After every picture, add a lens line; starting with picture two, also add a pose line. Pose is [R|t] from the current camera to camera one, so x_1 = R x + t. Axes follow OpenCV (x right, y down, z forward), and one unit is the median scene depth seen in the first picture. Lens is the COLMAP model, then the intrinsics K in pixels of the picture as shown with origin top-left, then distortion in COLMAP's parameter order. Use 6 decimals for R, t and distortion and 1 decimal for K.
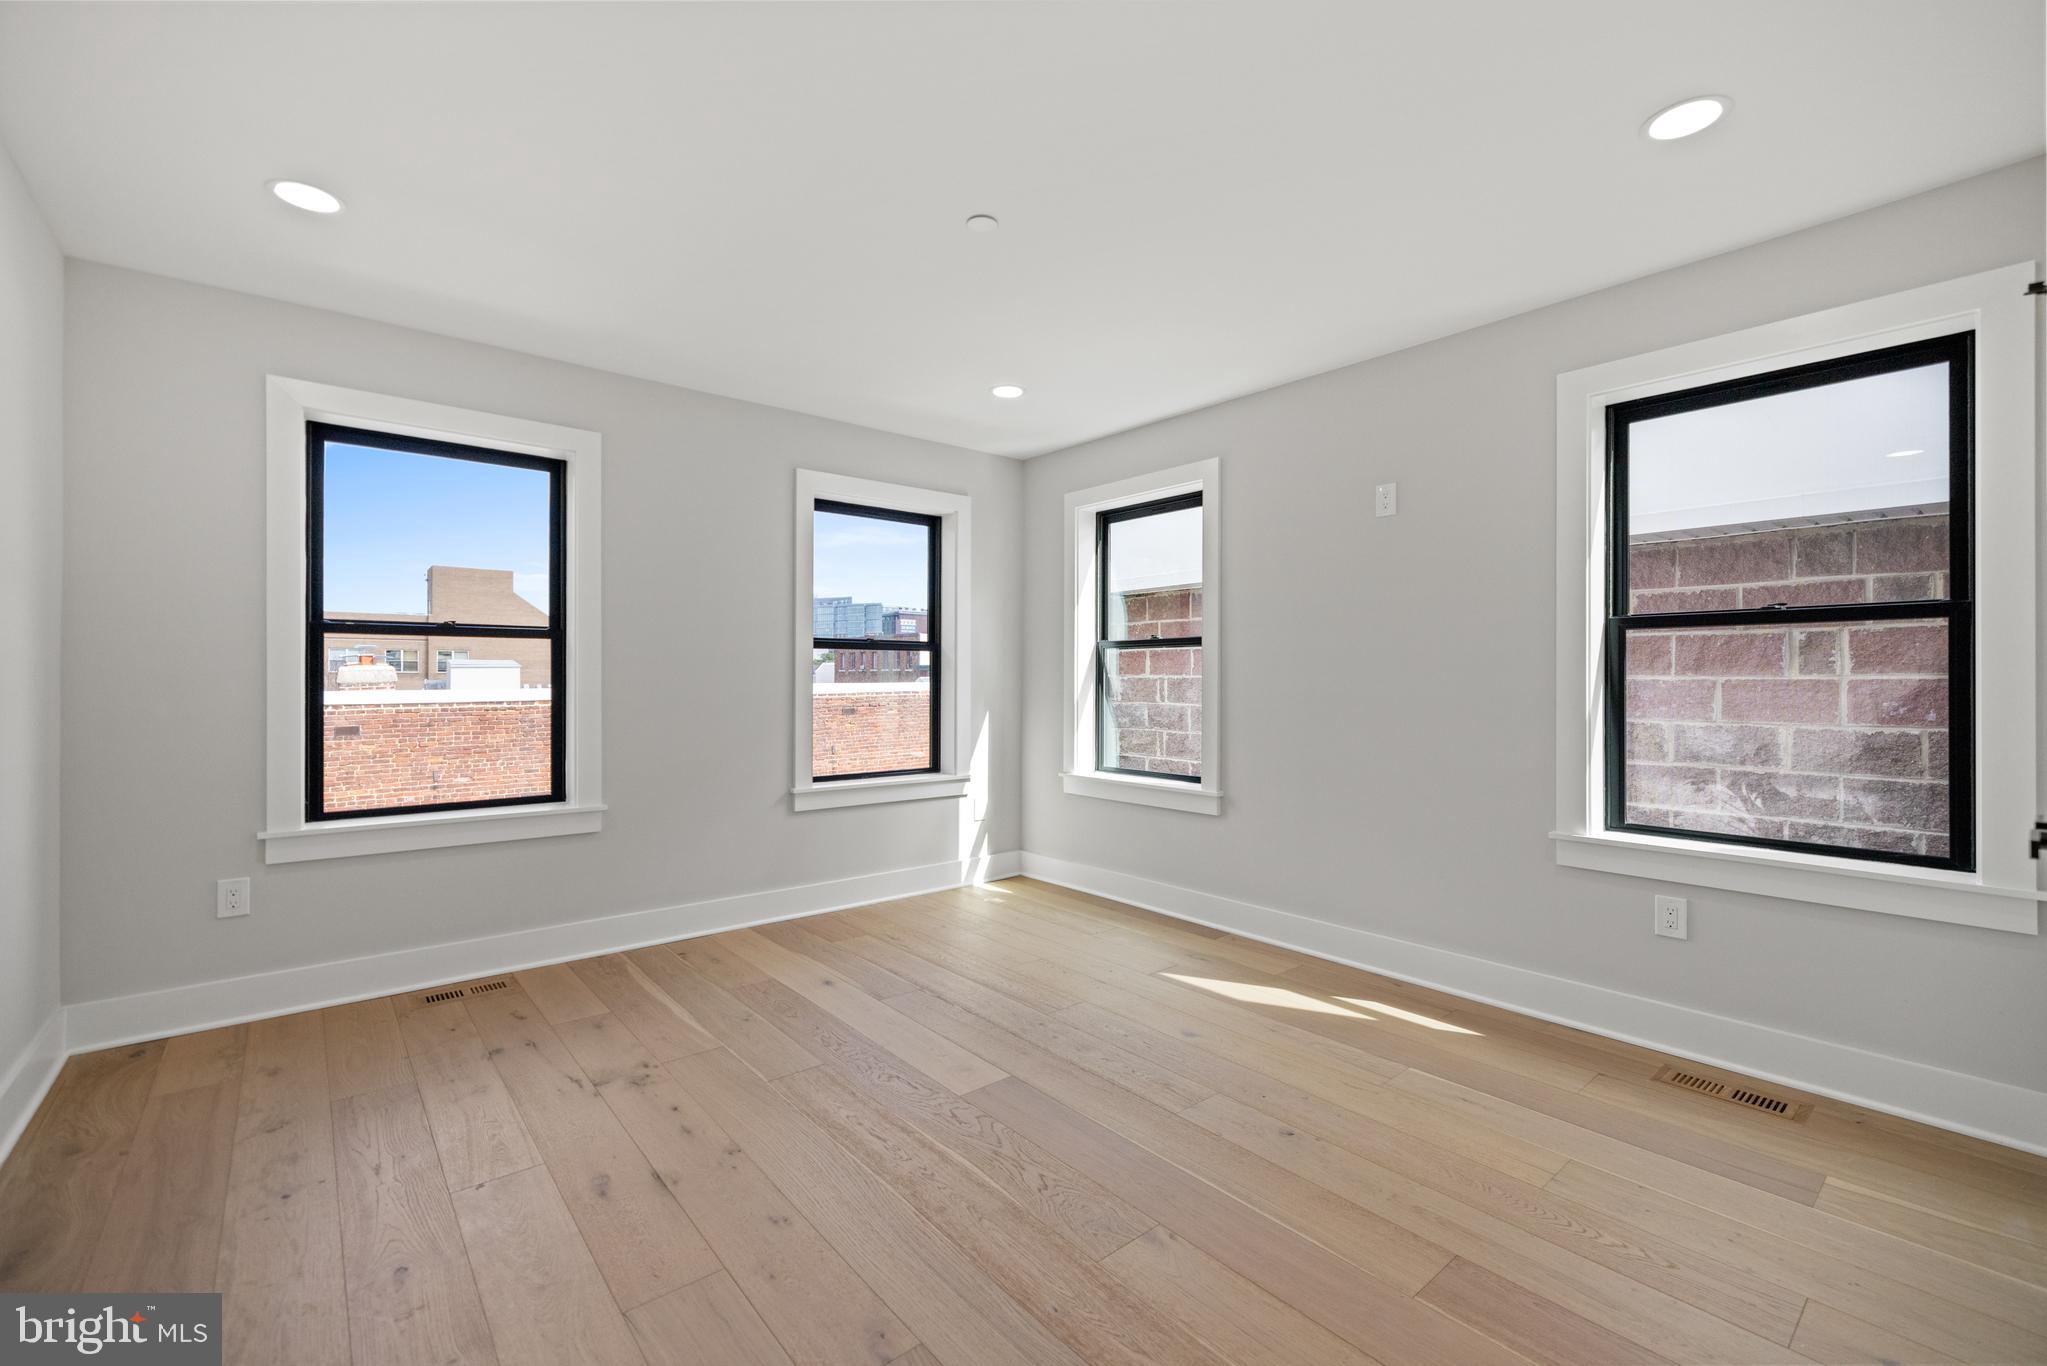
lens RADIAL K [[861.5, 0, 1023.4], [0, 861.5, 673.0], [0, 0, 1]] dist [0.001615, -0.000089]
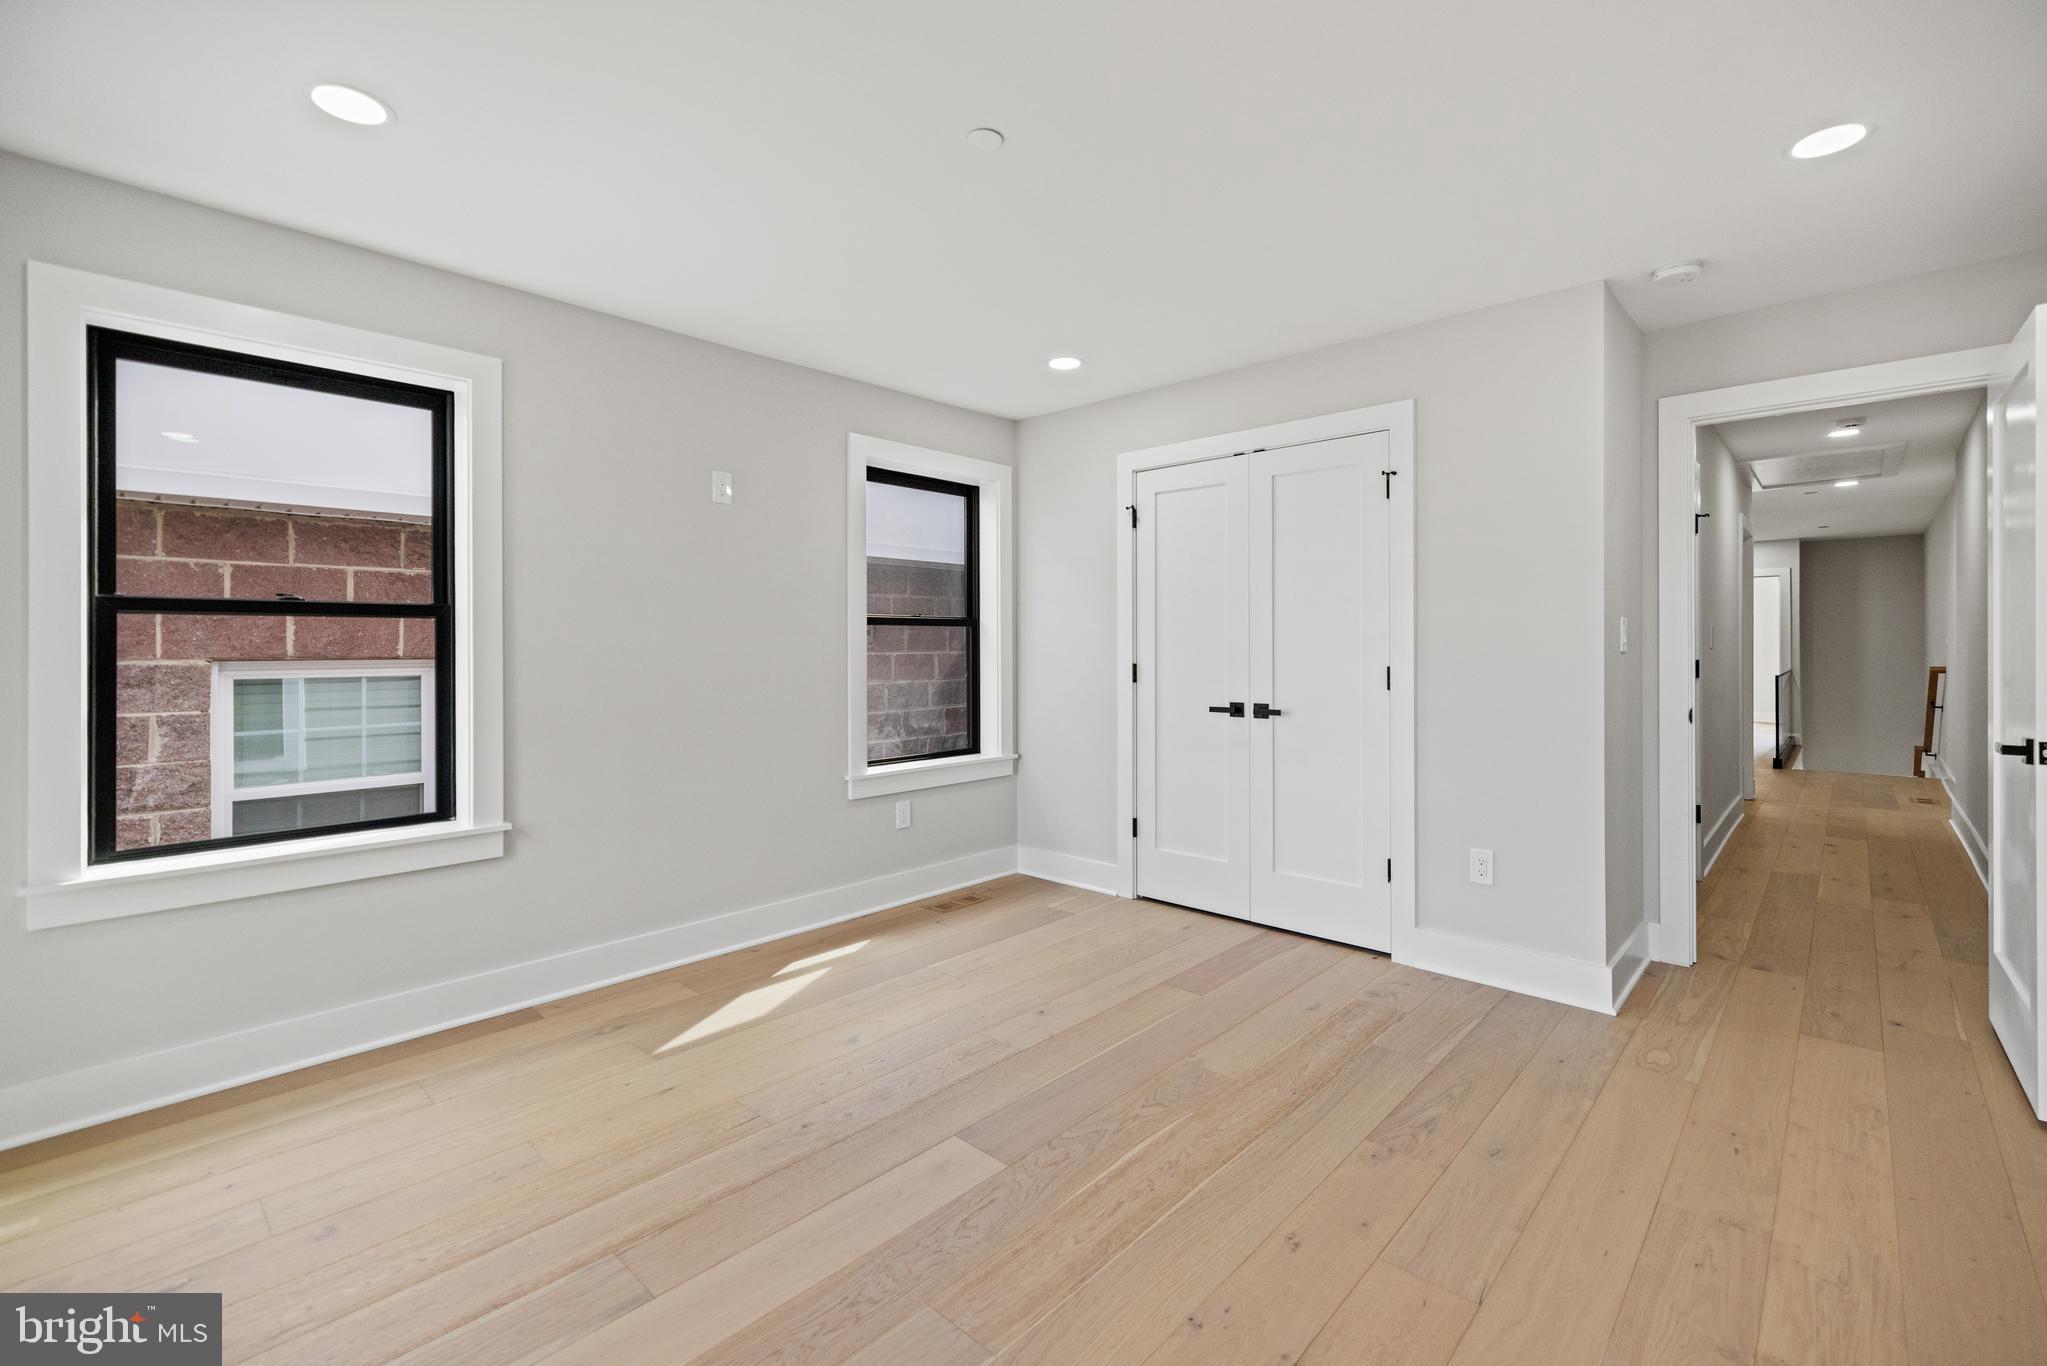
lens RADIAL K [[893.0, 0, 1025.4], [0, 893.0, 651.8], [0, 0, 1]] dist [-0.034163, 0.000160]
pose [[-0.123223, -0.000339, 0.992379, -0.823068], [0.006311, 0.999979, 0.001125, -0.004594], [-0.992359, 0.006401, -0.123219, 0.970879]]
